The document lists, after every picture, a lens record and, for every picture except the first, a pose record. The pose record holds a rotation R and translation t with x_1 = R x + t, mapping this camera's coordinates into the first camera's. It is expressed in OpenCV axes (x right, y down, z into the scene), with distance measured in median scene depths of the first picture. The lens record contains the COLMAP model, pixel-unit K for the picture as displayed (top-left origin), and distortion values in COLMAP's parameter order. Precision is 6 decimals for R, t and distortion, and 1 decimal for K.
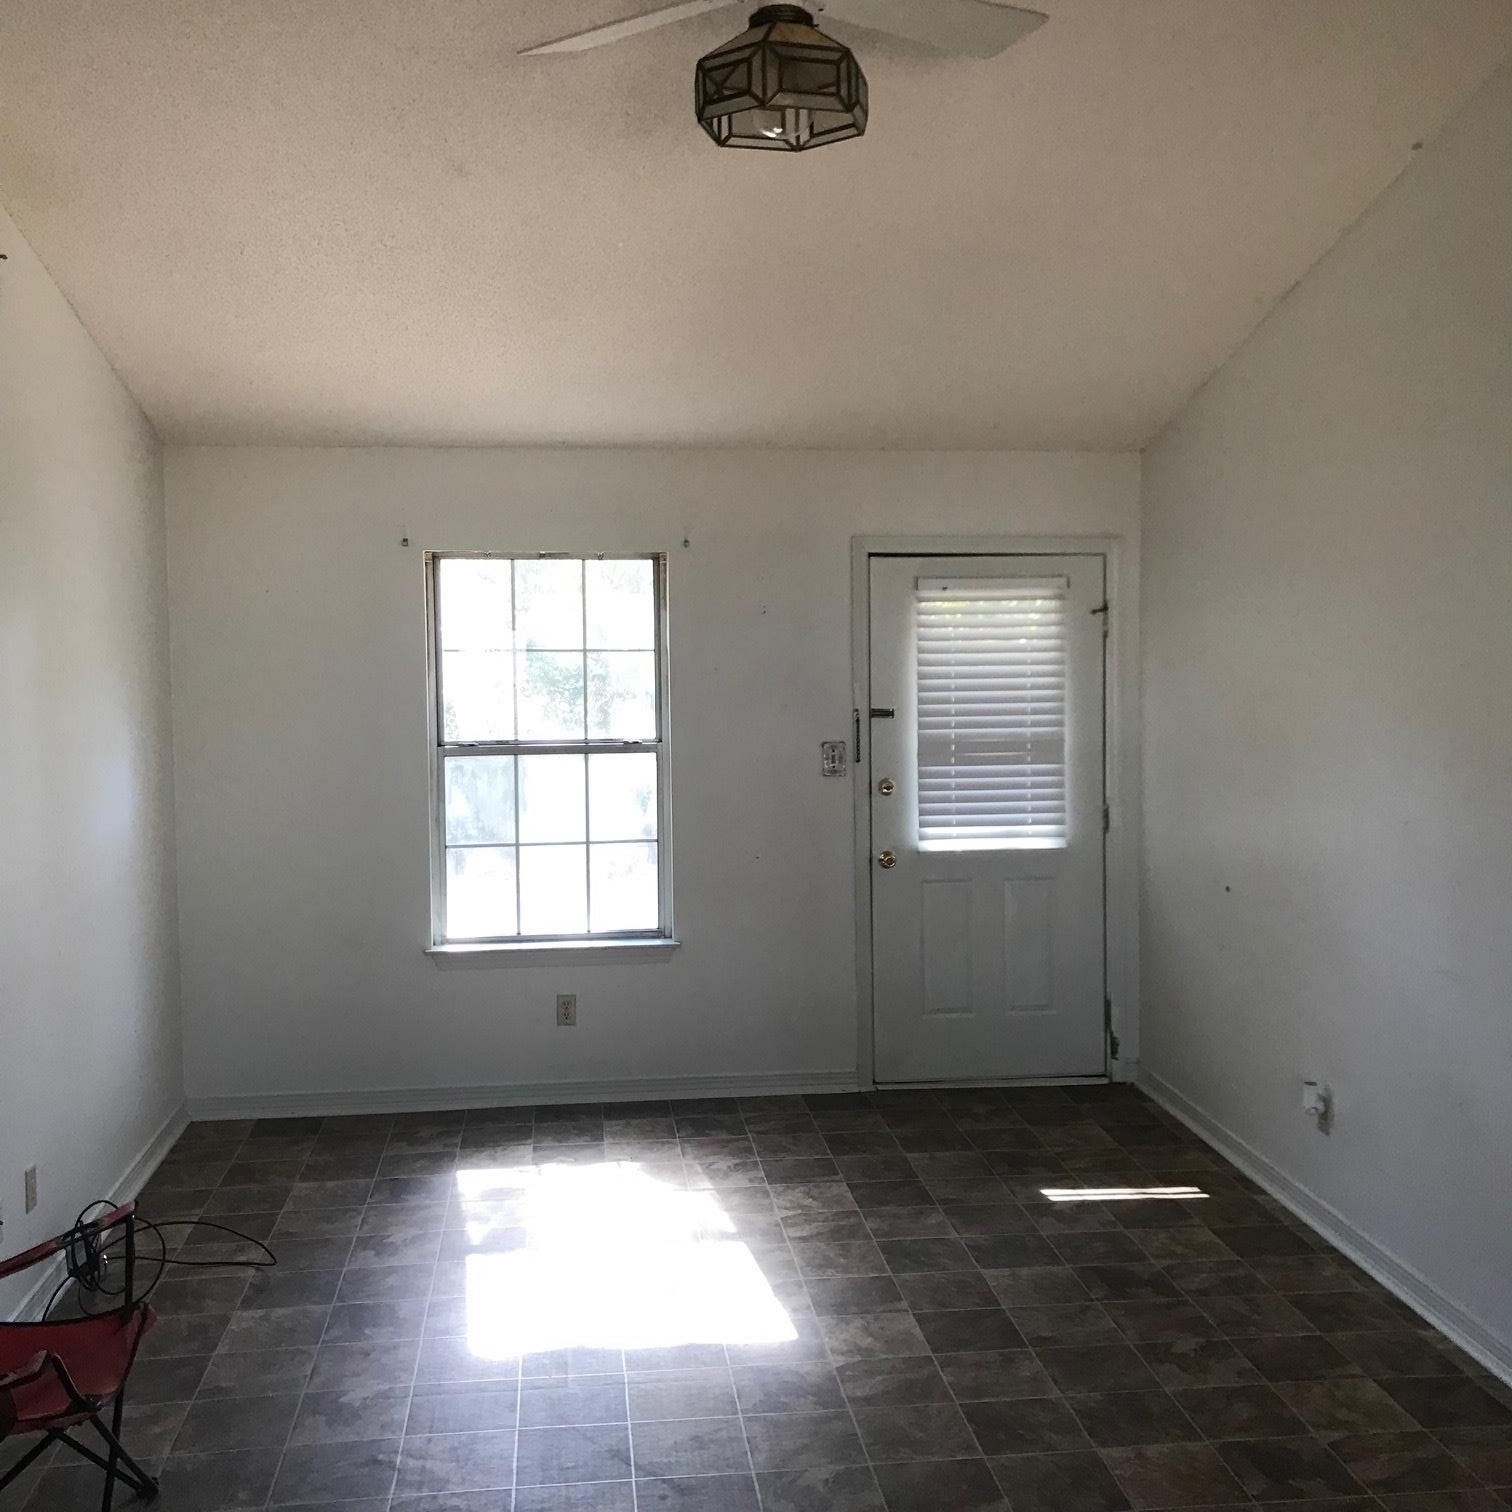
lens RADIAL K [[1671.1, 0, 801.6], [0, 1671.1, 756.1], [0, 0, 1]] dist [0.188031, 0.007074]
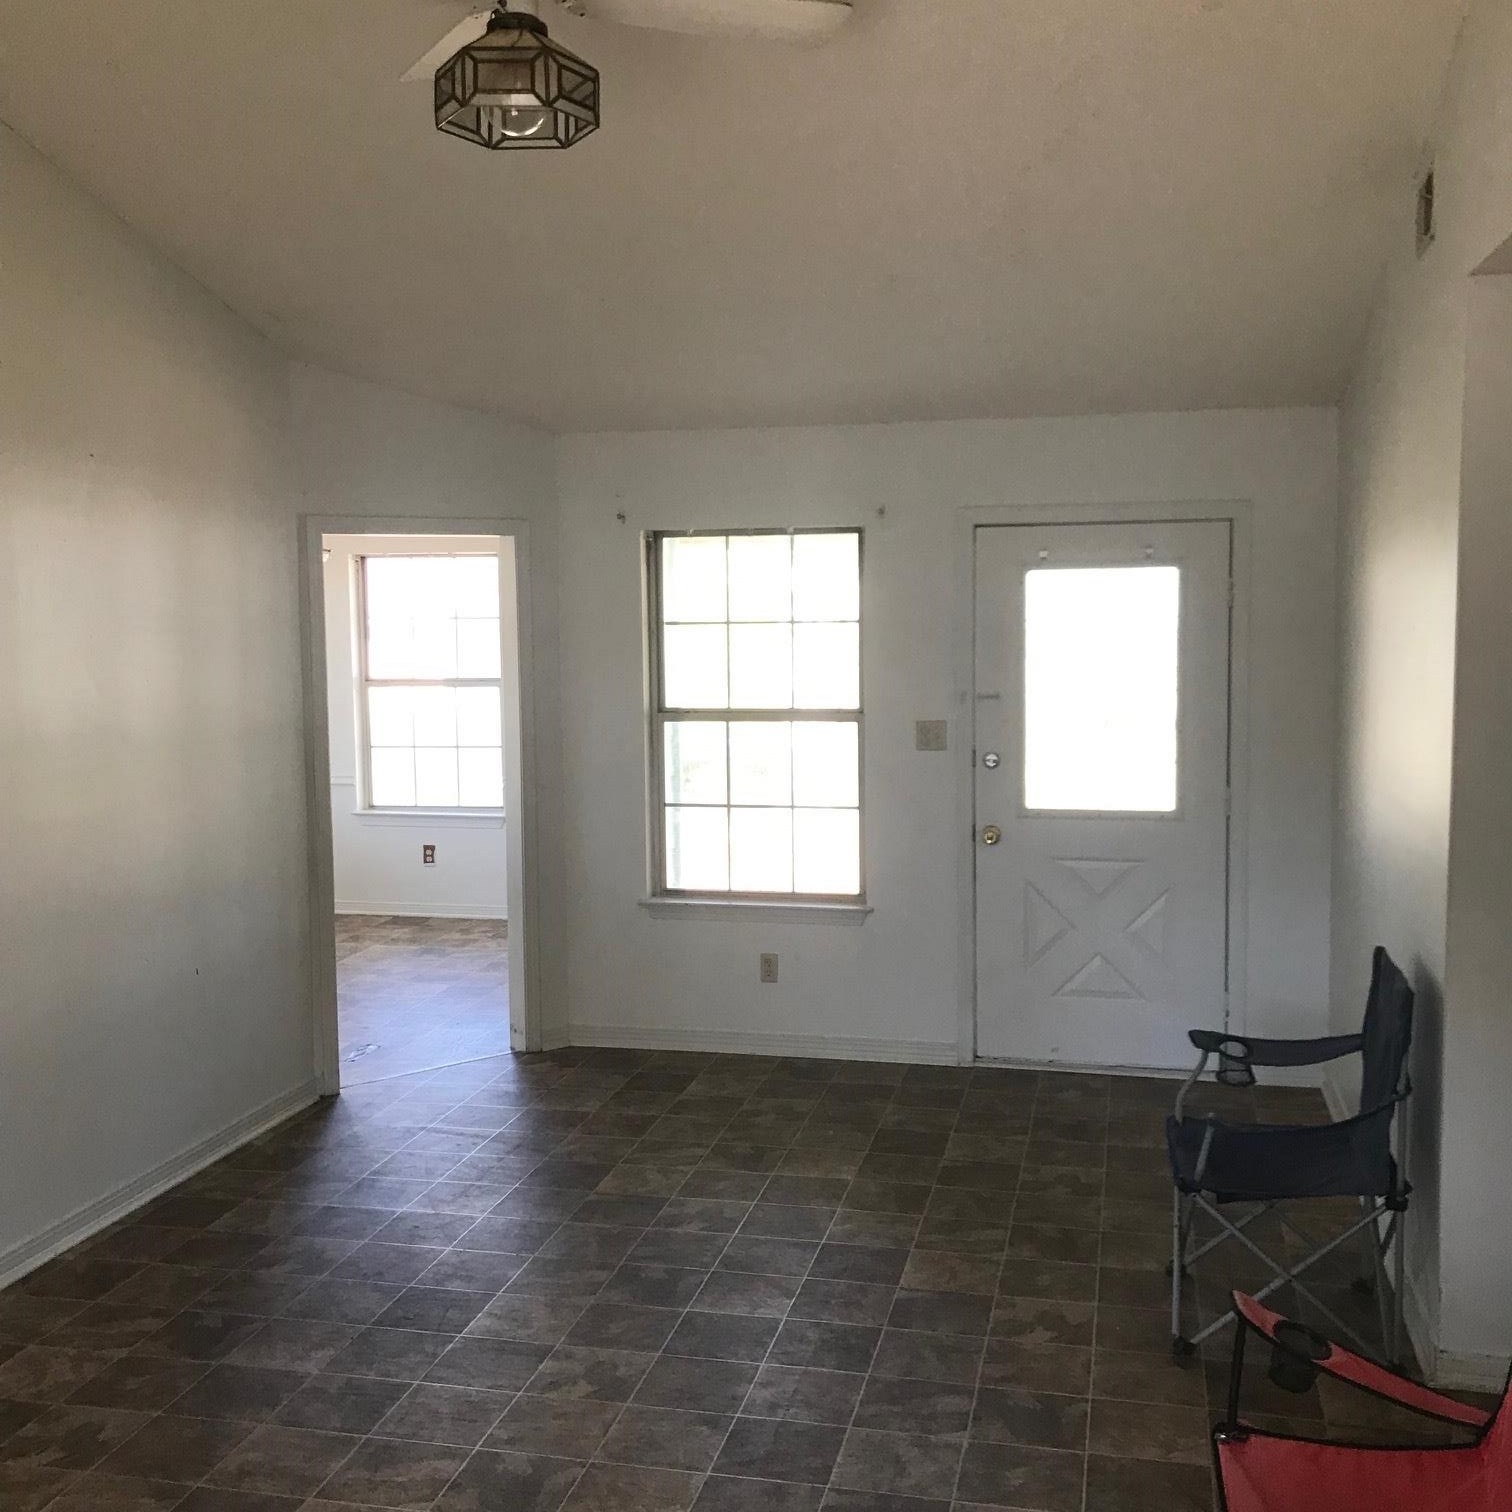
lens RADIAL K [[1671.1, 0, 801.6], [0, 1671.1, 756.1], [0, 0, 1]] dist [0.188031, 0.007074]
pose [[0.941194, 0.028406, -0.336669, 0.229813], [-0.021607, 0.999480, 0.023927, -0.004857], [0.337174, -0.015246, 0.941319, 0.025673]]
